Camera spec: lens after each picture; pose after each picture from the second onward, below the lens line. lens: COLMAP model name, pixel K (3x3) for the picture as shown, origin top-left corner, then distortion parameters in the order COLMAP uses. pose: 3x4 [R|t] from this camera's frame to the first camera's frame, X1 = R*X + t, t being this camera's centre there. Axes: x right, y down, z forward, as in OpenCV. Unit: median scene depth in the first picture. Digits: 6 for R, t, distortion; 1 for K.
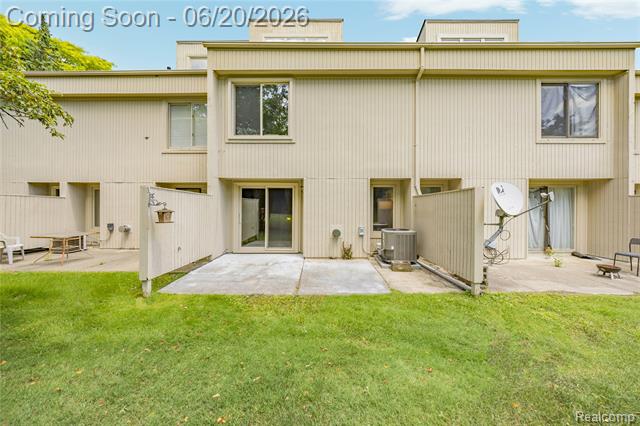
lens RADIAL K [[234.7, 0, 320.0], [0, 234.7, 213.0], [0, 0, 1]] dist [-0.001479, -0.000091]
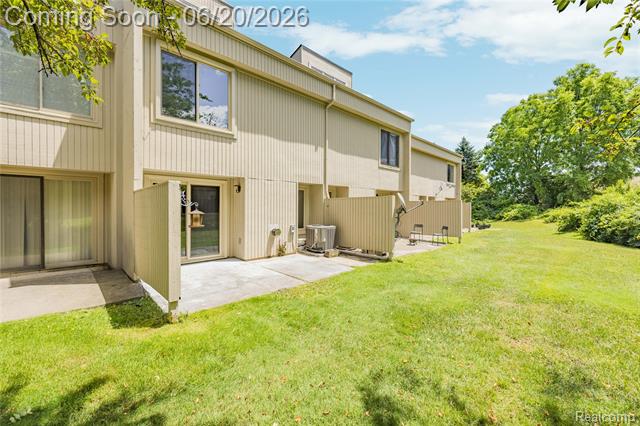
lens RADIAL K [[272.6, 0, 319.9], [0, 272.6, 211.1], [0, 0, 1]] dist [-0.001182, -0.000434]
pose [[0.701270, -0.011702, 0.712799, -0.652849], [0.014463, 0.999893, 0.002187, -0.009390], [-0.712749, 0.008776, 0.701365, -0.004048]]
